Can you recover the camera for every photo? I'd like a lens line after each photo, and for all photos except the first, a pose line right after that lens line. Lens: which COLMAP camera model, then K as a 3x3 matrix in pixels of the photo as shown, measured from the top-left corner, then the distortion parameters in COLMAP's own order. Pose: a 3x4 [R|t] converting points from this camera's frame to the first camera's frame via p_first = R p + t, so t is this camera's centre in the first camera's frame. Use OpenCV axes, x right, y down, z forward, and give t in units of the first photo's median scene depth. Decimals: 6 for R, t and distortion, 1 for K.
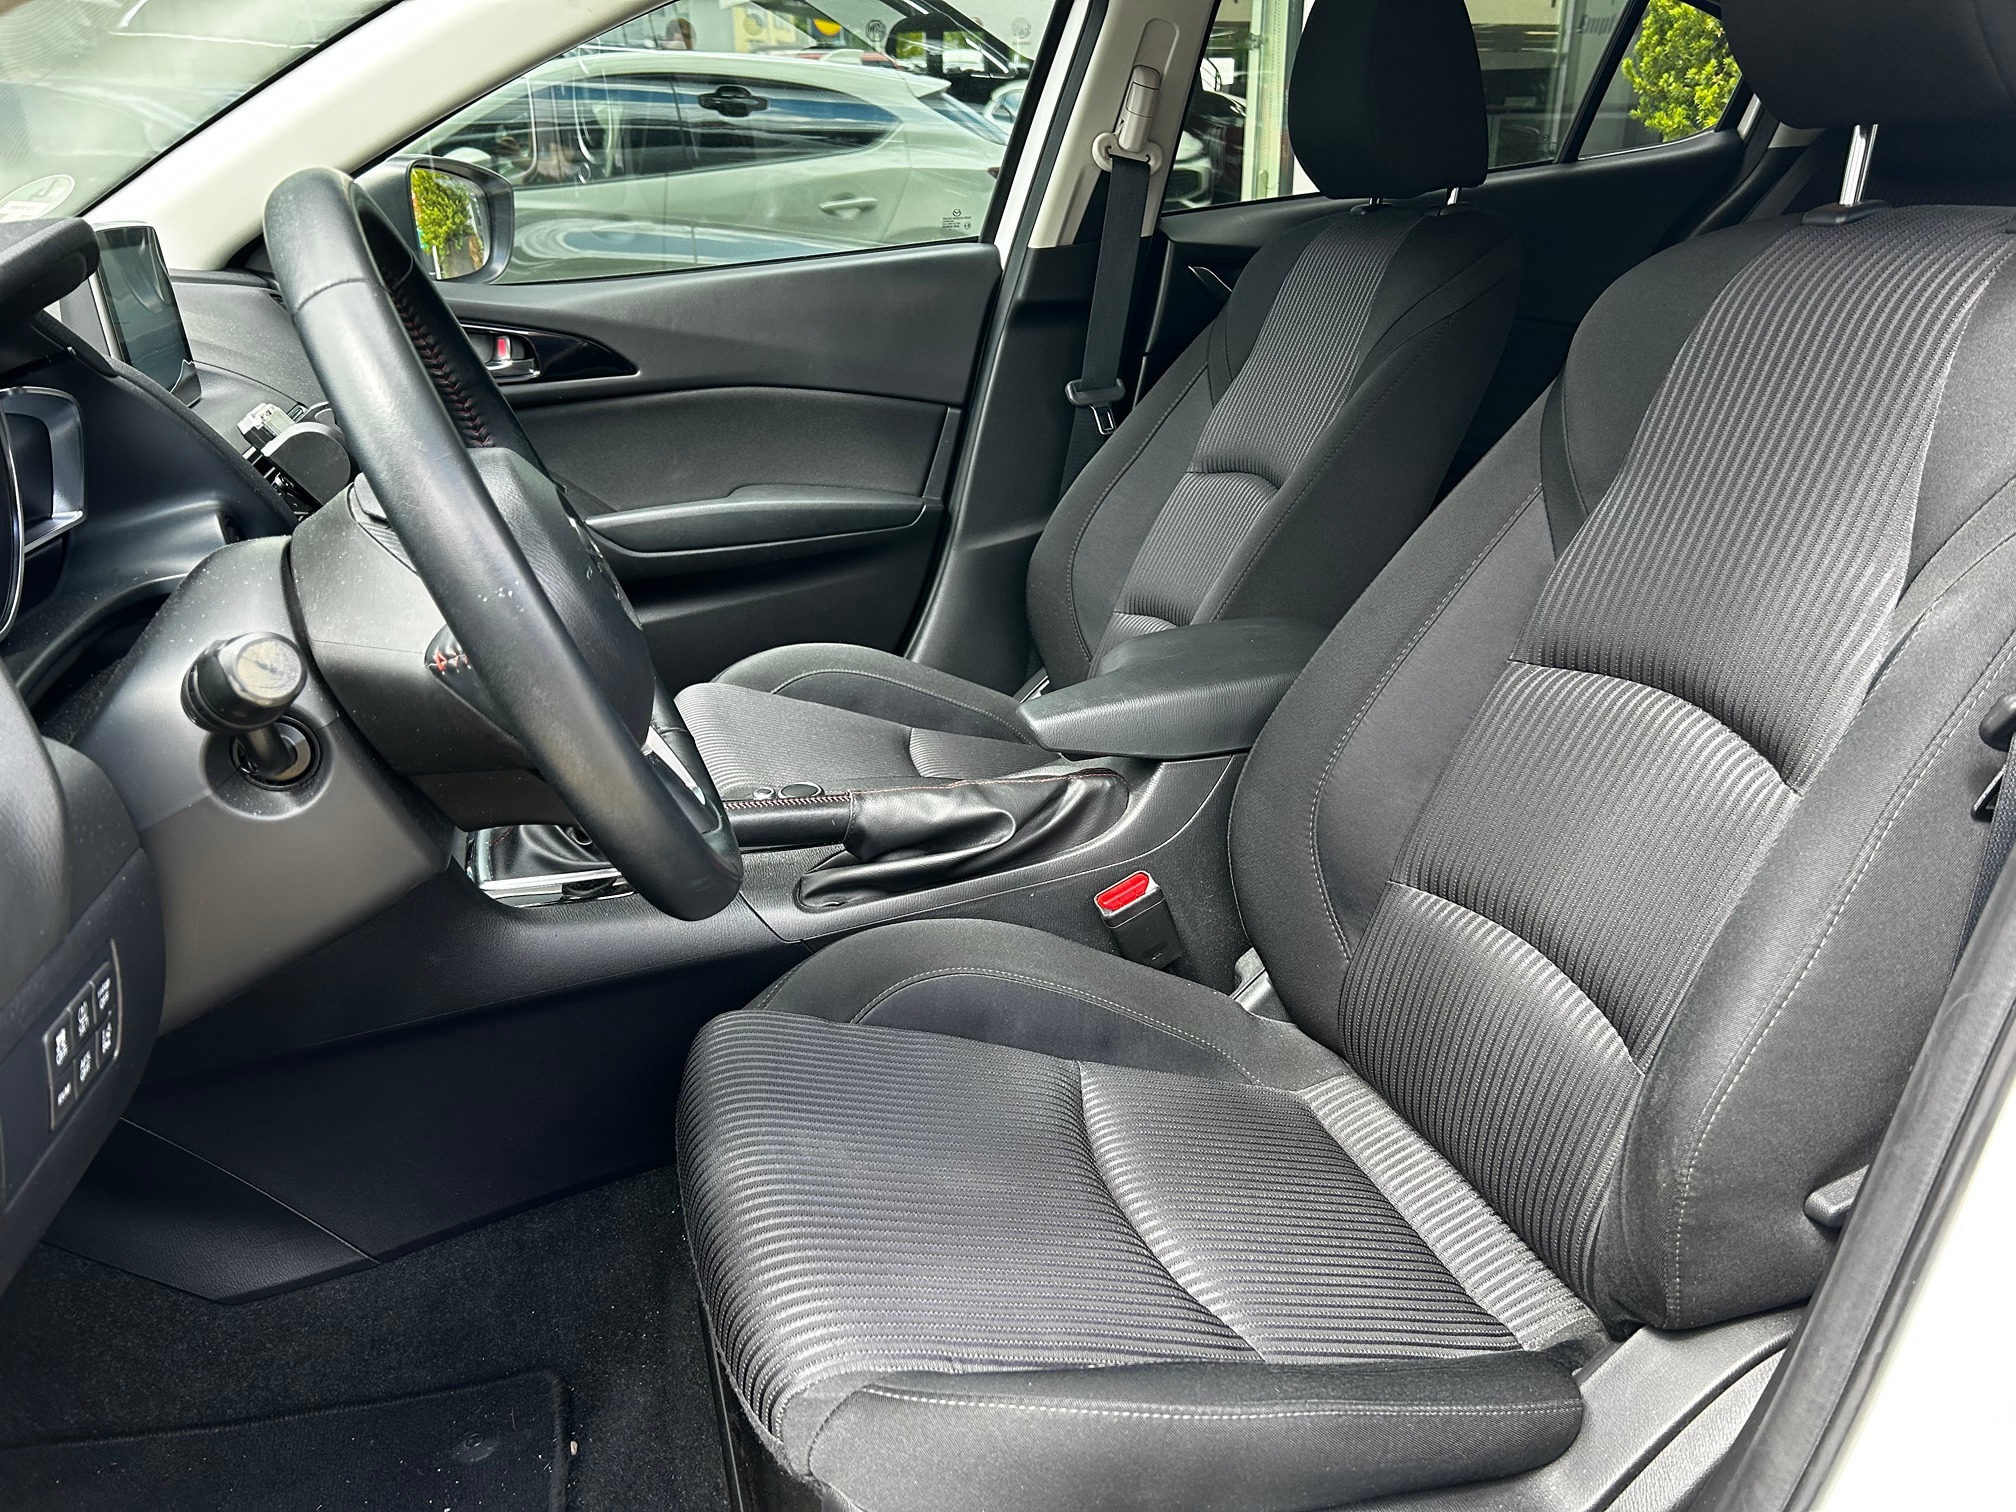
lens RADIAL K [[1501.7, 0, 1008.0], [0, 1501.7, 756.0], [0, 0, 1]] dist [0.005018, -0.008728]
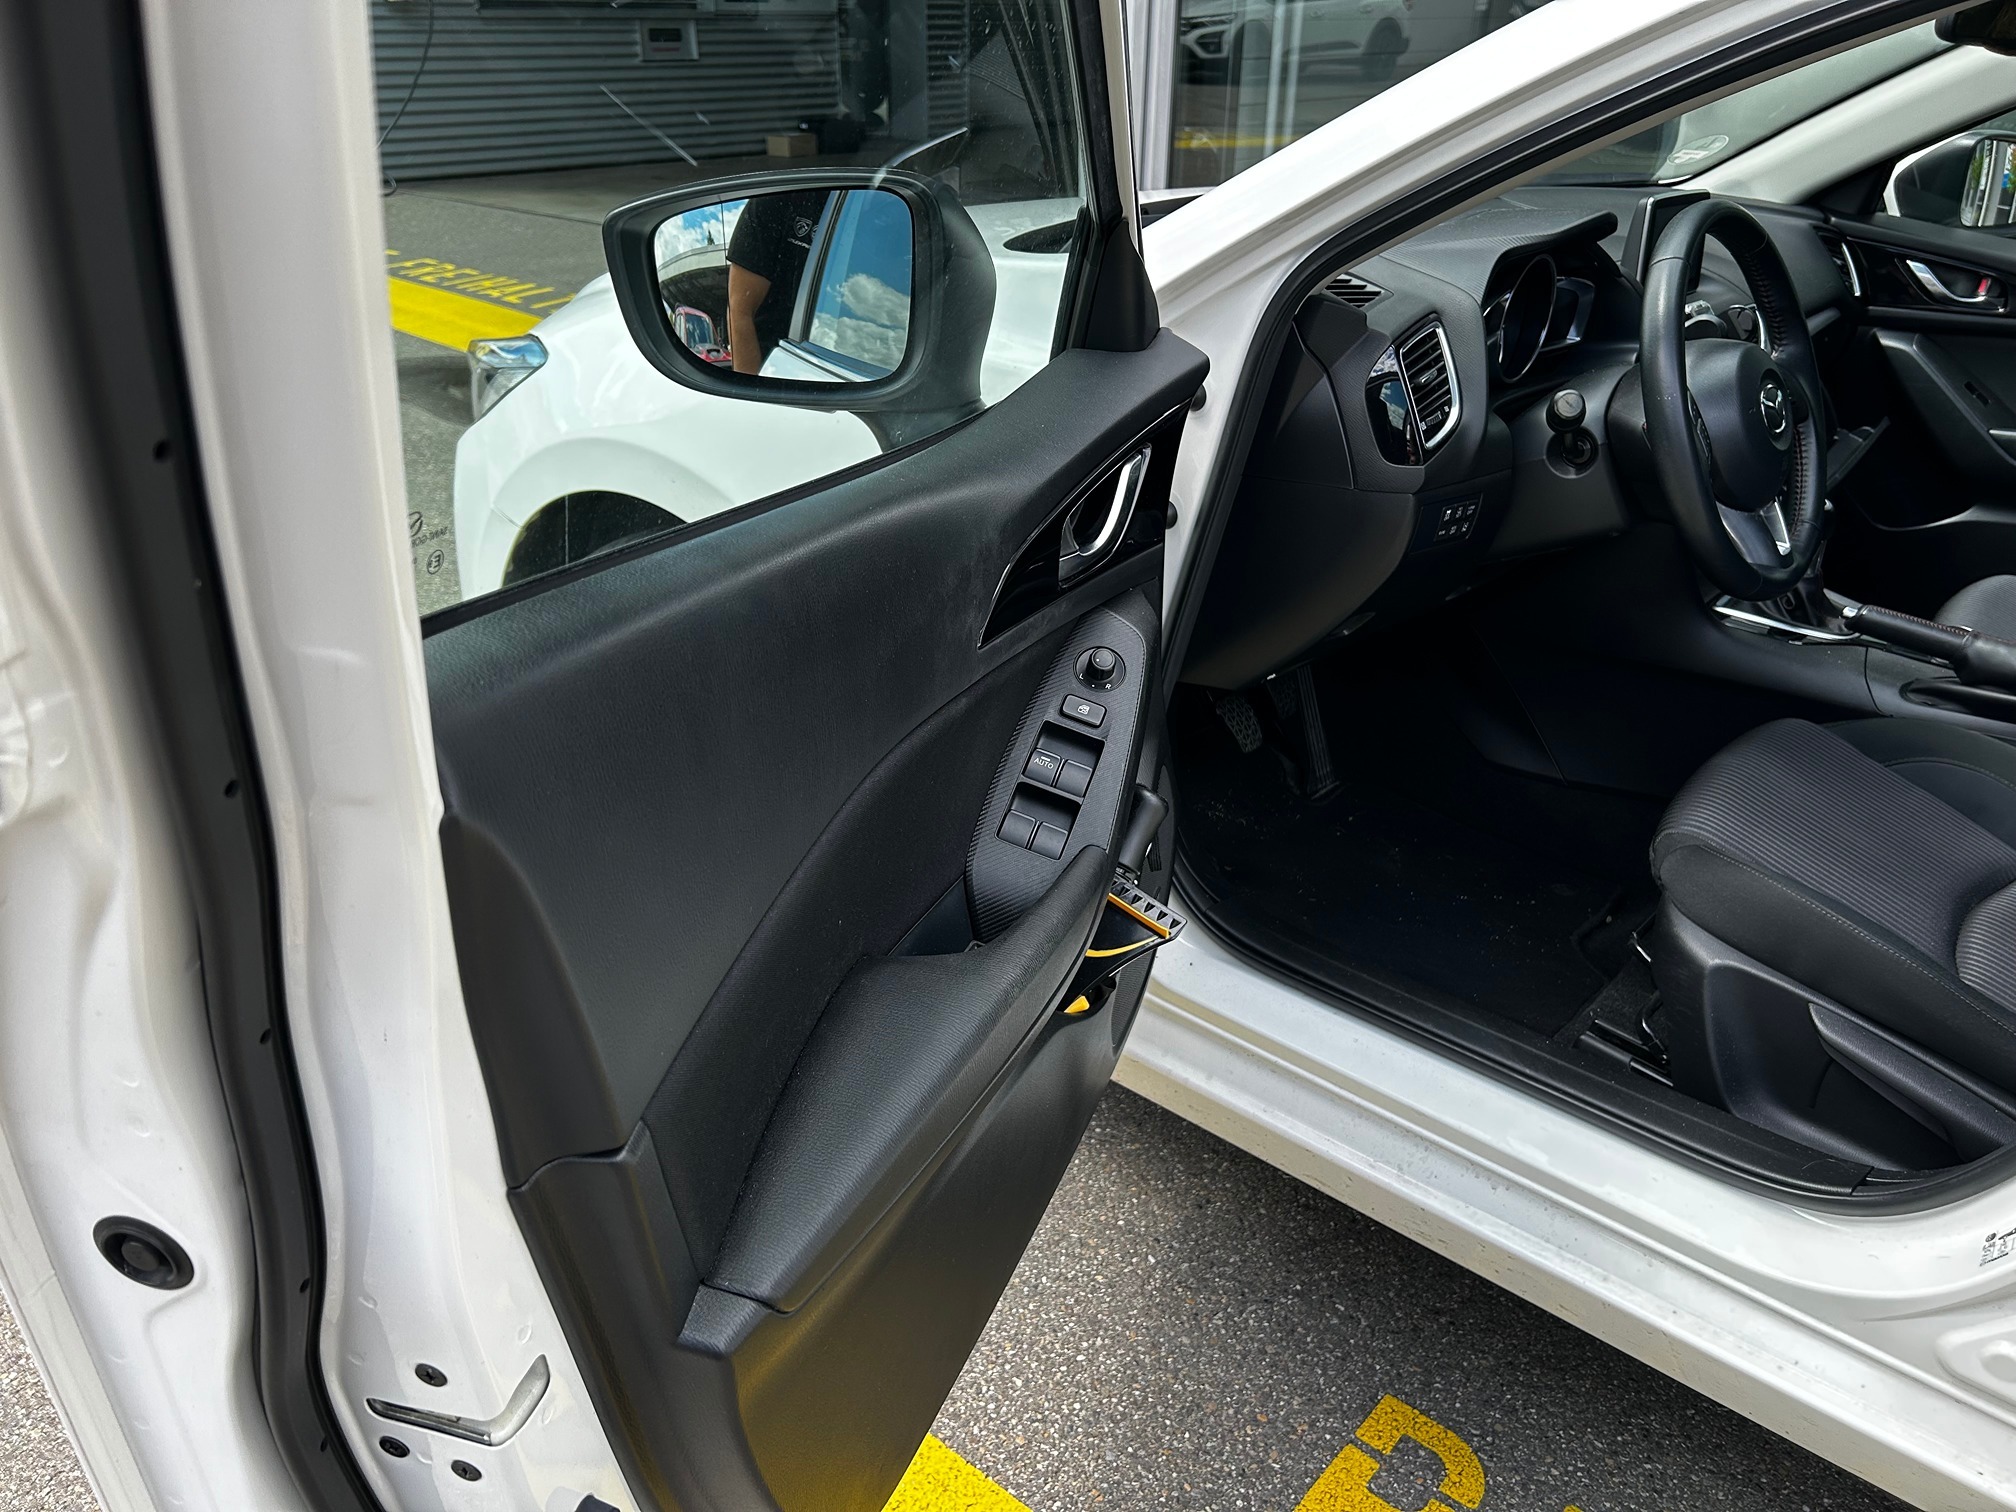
lens RADIAL K [[1501.7, 0, 1008.0], [0, 1501.7, 756.0], [0, 0, 1]] dist [0.005018, -0.008728]
pose [[0.503337, 0.392115, -0.769998, 0.577343], [-0.329145, 0.910933, 0.248728, 0.077335], [0.798947, 0.128248, 0.587569, -0.558019]]
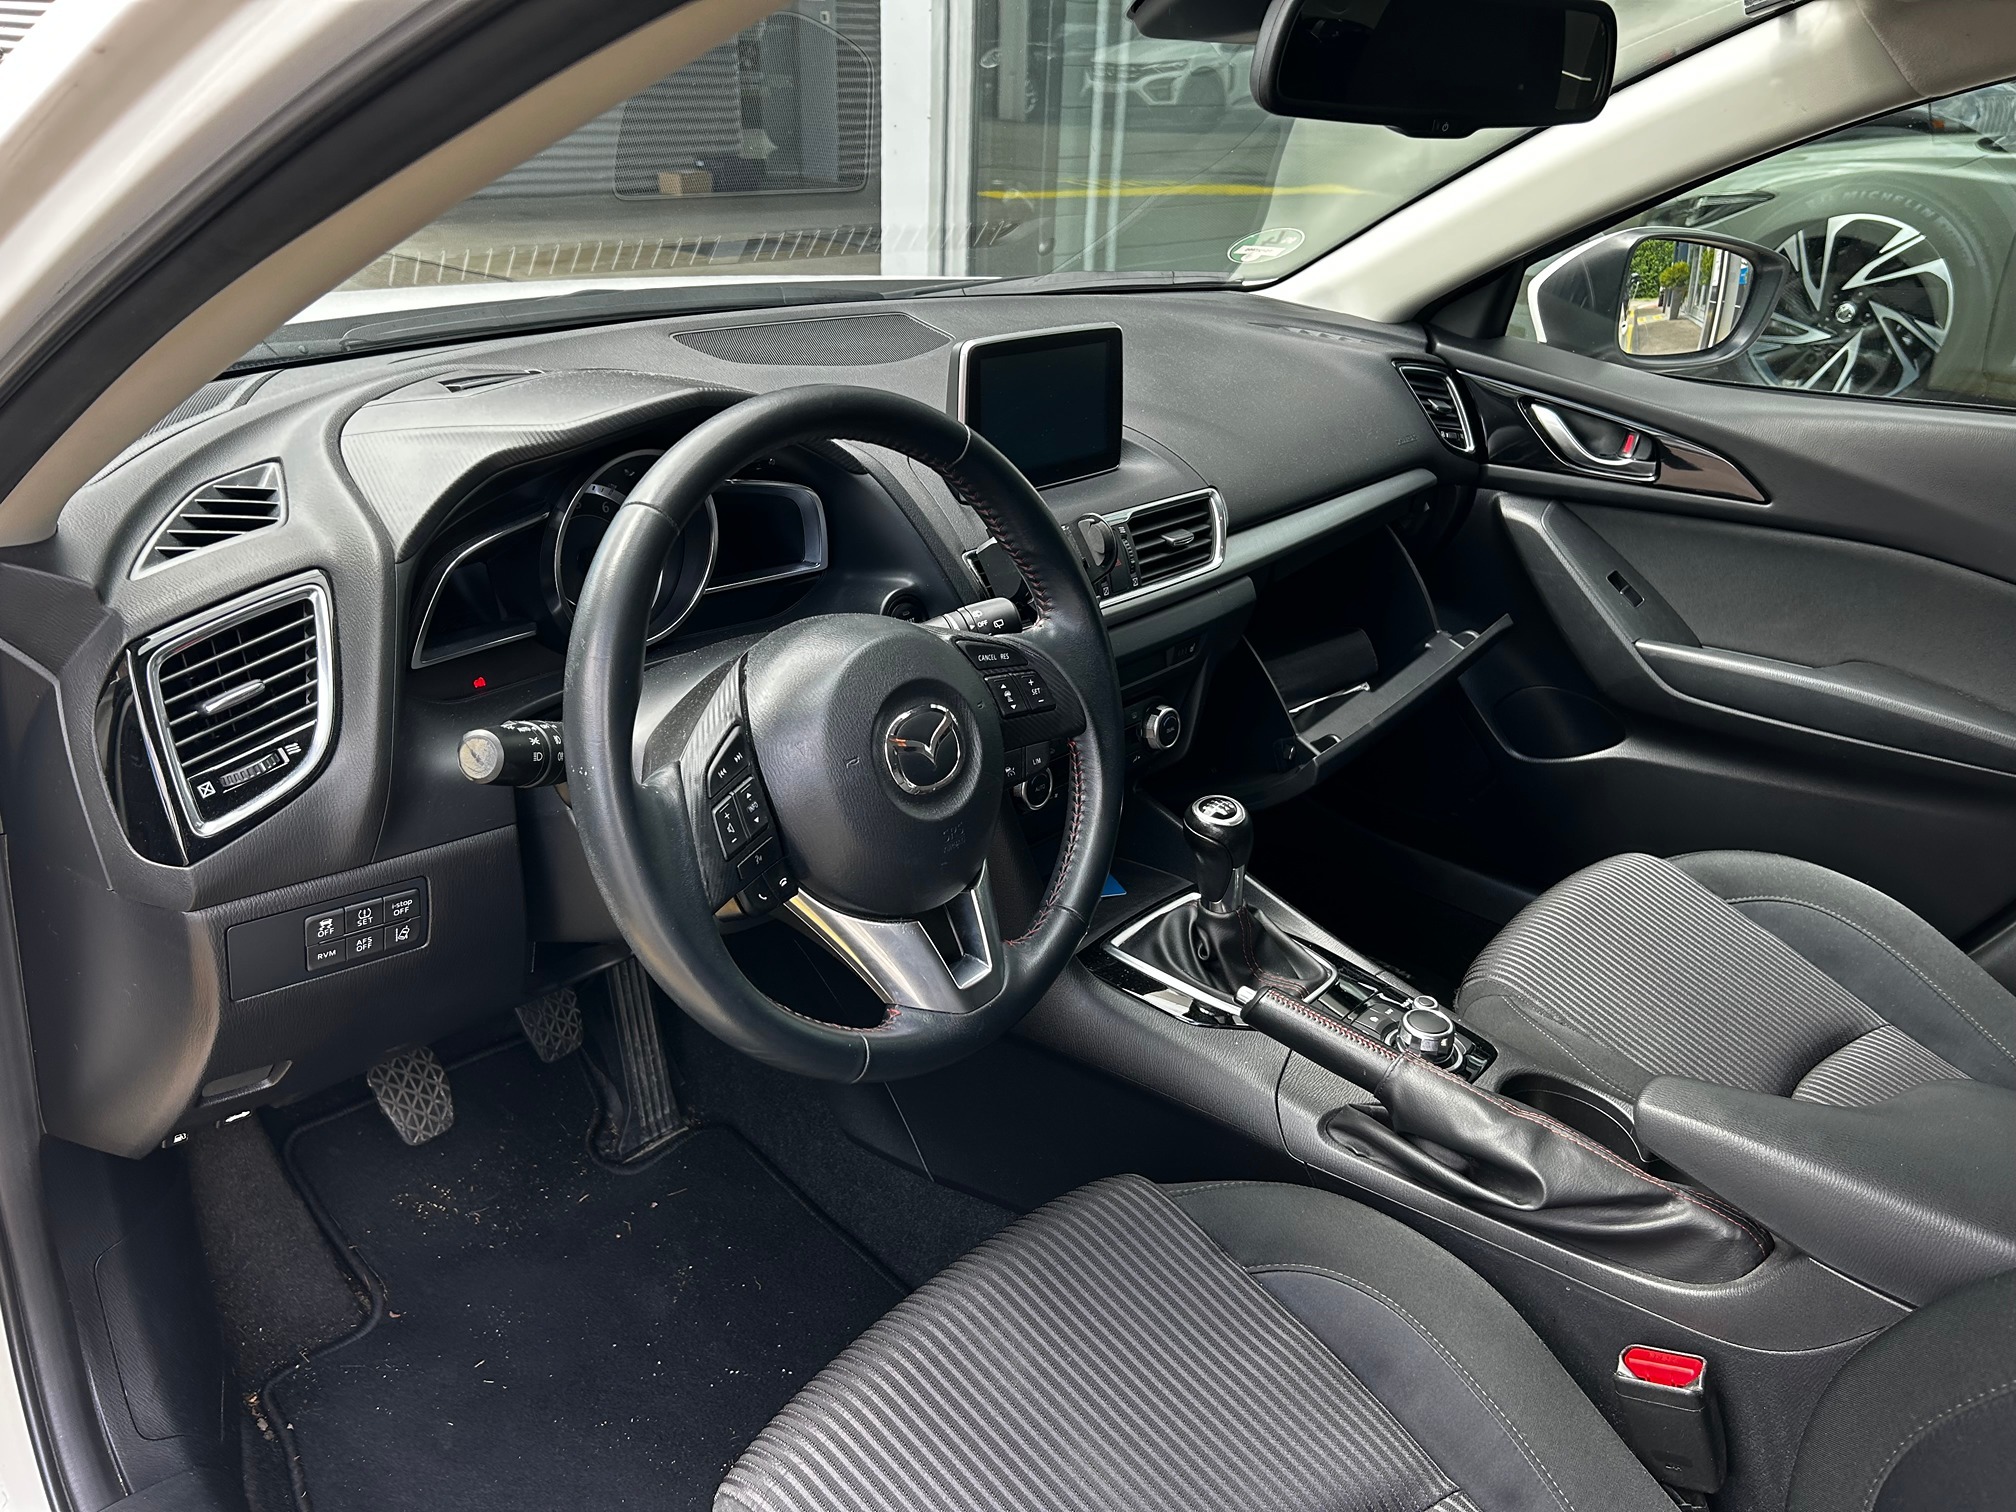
lens RADIAL K [[1501.7, 0, 1008.0], [0, 1501.7, 756.0], [0, 0, 1]] dist [0.005018, -0.008728]
pose [[0.502171, 0.386141, -0.773770, 0.395952], [-0.352273, 0.908508, 0.224759, -0.252007], [0.789765, 0.159711, 0.592253, 0.252244]]
